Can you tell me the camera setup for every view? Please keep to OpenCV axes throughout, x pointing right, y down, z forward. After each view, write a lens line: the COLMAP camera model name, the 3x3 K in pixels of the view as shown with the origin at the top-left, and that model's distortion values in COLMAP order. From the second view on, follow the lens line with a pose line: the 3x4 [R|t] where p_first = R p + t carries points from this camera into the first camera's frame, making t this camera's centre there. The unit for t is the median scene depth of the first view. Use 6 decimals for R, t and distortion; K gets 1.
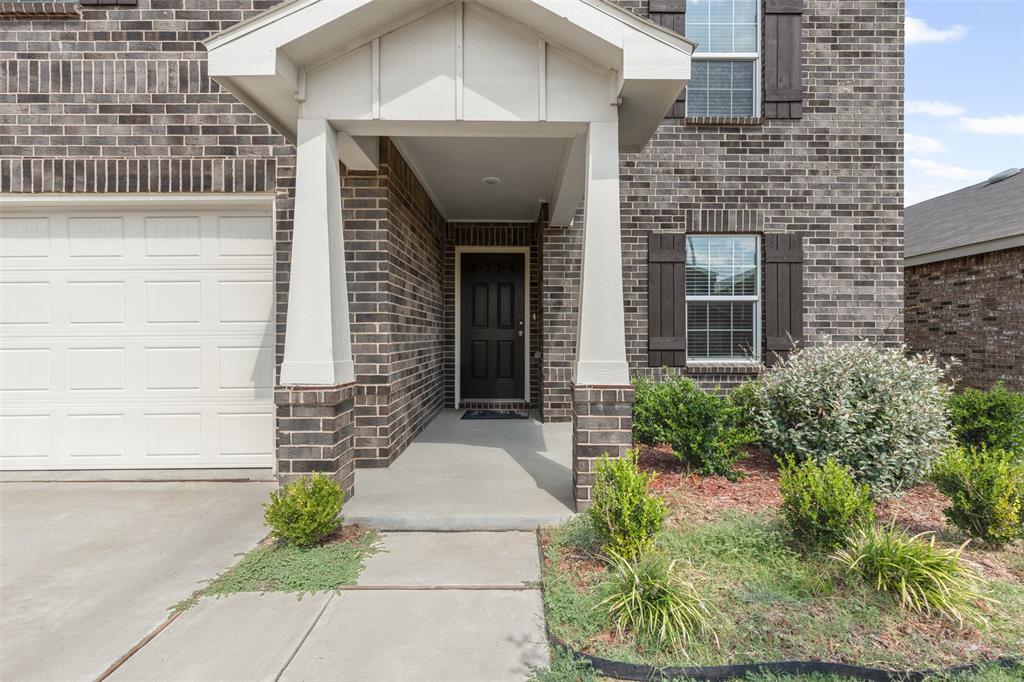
lens RADIAL K [[473.2, 0, 519.6], [0, 473.2, 339.3], [0, 0, 1]] dist [-0.011546, -0.000268]
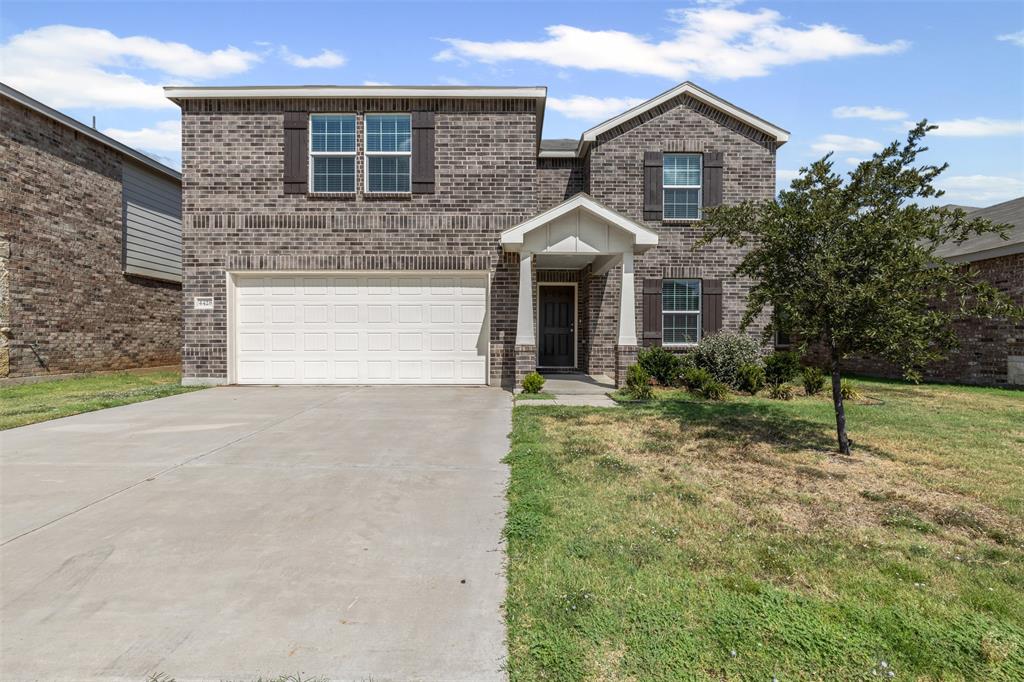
lens RADIAL K [[473.2, 0, 508.4], [0, 473.2, 342.6], [0, 0, 1]] dist [-0.011546, -0.000268]
pose [[0.999948, 0.004736, -0.009064, -0.404703], [-0.004743, 0.999988, -0.000737, 0.066507], [0.009061, 0.000780, 0.999959, -1.455879]]
